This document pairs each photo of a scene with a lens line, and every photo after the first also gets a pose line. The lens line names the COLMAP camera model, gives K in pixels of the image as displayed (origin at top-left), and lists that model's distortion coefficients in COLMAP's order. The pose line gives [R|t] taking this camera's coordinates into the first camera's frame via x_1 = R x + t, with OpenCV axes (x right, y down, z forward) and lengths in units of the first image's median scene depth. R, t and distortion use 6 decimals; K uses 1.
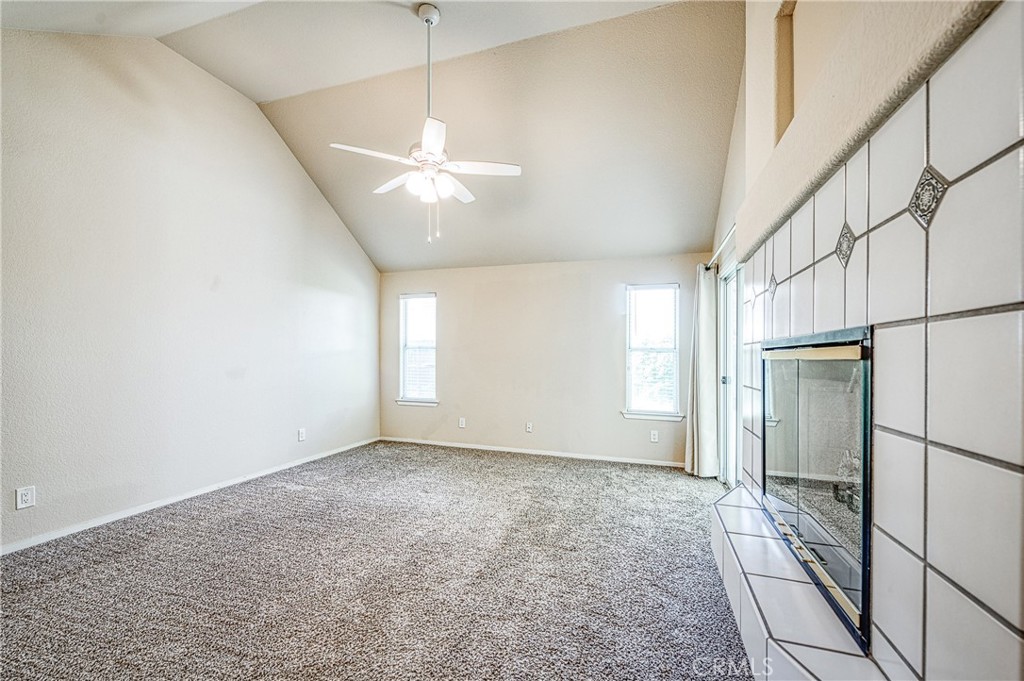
lens RADIAL K [[419.1, 0, 507.3], [0, 419.1, 354.0], [0, 0, 1]] dist [0.000496, -0.000164]
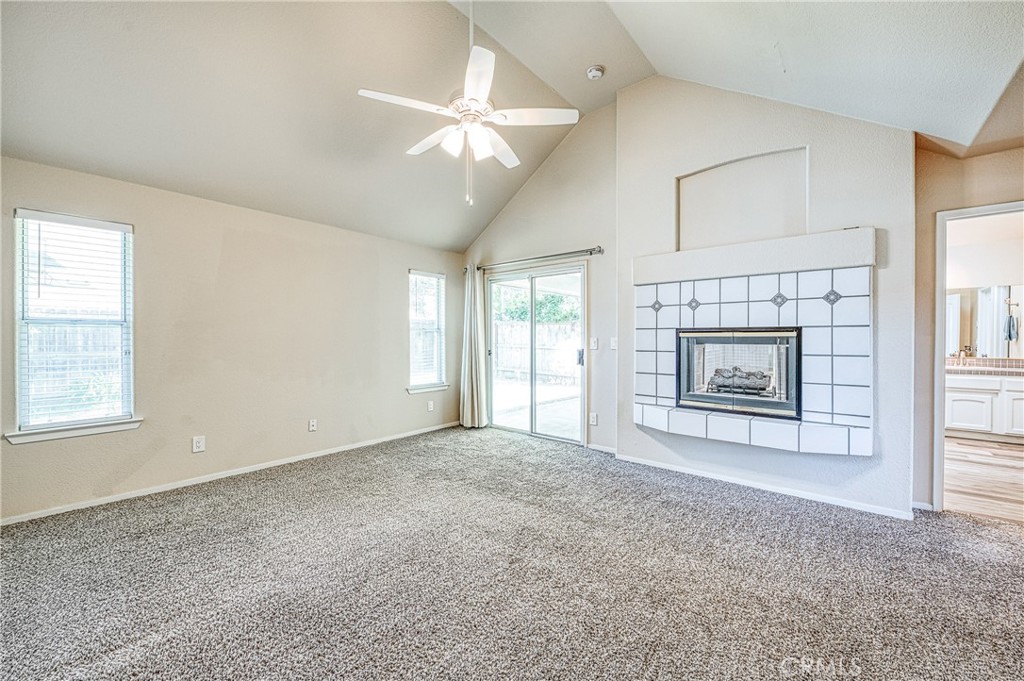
lens RADIAL K [[405.8, 0, 514.7], [0, 405.8, 340.0], [0, 0, 1]] dist [-0.015771, -0.000689]
pose [[0.336128, -0.016527, 0.941671, -0.669996], [-0.000263, 0.999844, 0.017642, -0.003002], [-0.941816, -0.006178, 0.336072, 0.458515]]
